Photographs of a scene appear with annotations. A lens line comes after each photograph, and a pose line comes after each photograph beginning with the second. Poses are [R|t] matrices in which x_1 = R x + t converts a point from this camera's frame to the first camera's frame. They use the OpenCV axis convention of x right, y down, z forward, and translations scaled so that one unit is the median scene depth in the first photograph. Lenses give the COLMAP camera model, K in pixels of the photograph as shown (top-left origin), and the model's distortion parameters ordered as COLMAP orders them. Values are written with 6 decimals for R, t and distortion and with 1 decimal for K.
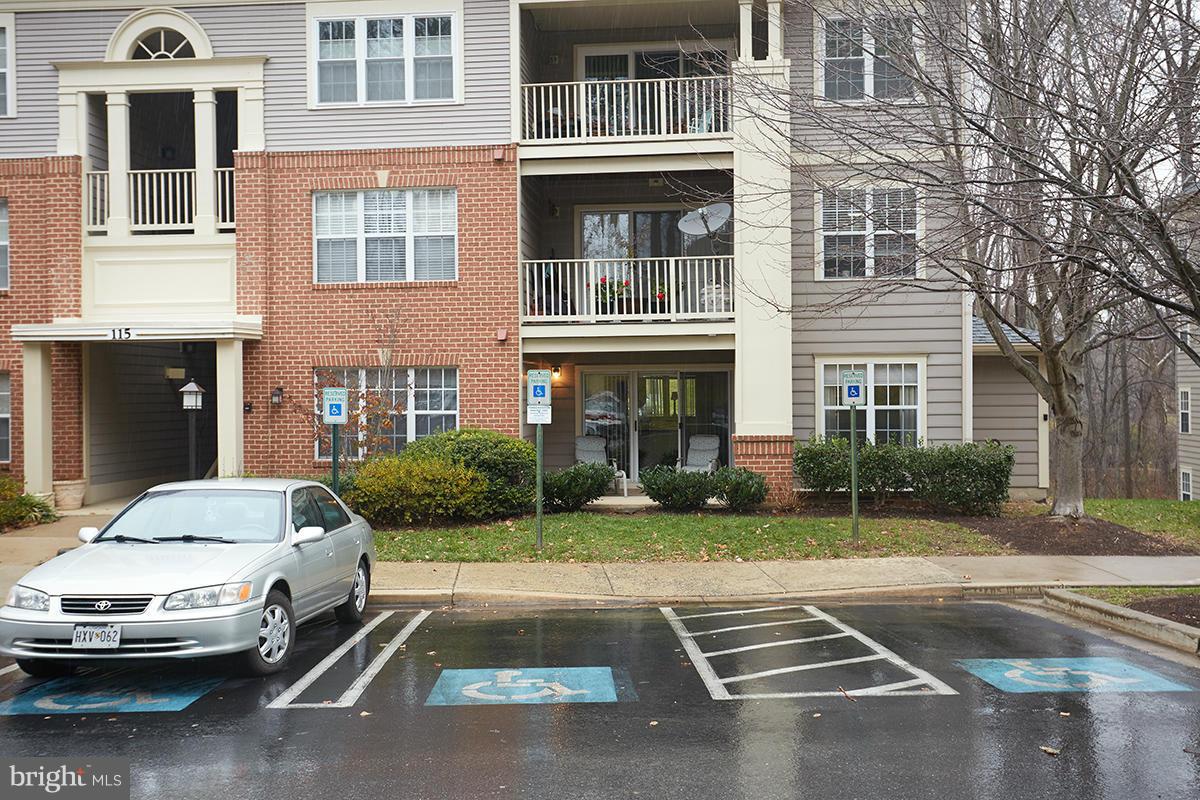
lens RADIAL K [[1397.5, 0, 600.0], [0, 1397.5, 398.6], [0, 0, 1]] dist [0.088213, 0.000000]
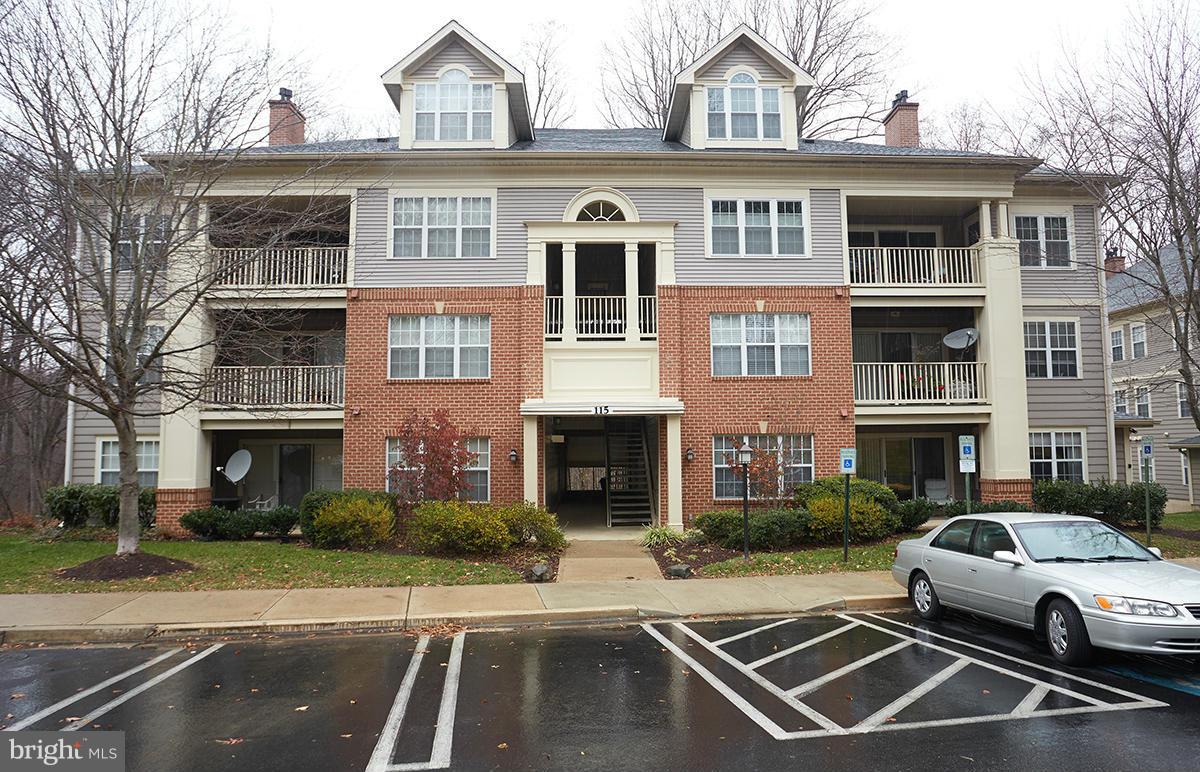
lens RADIAL K [[888.8, 0, 599.4], [0, 888.8, 384.5], [0, 0, 1]] dist [-0.028530, 0.006912]
pose [[0.981058, 0.013235, 0.193263, -0.495728], [0.002076, 0.996888, -0.078805, -0.001624], [-0.193704, 0.077714, 0.977977, 0.127765]]
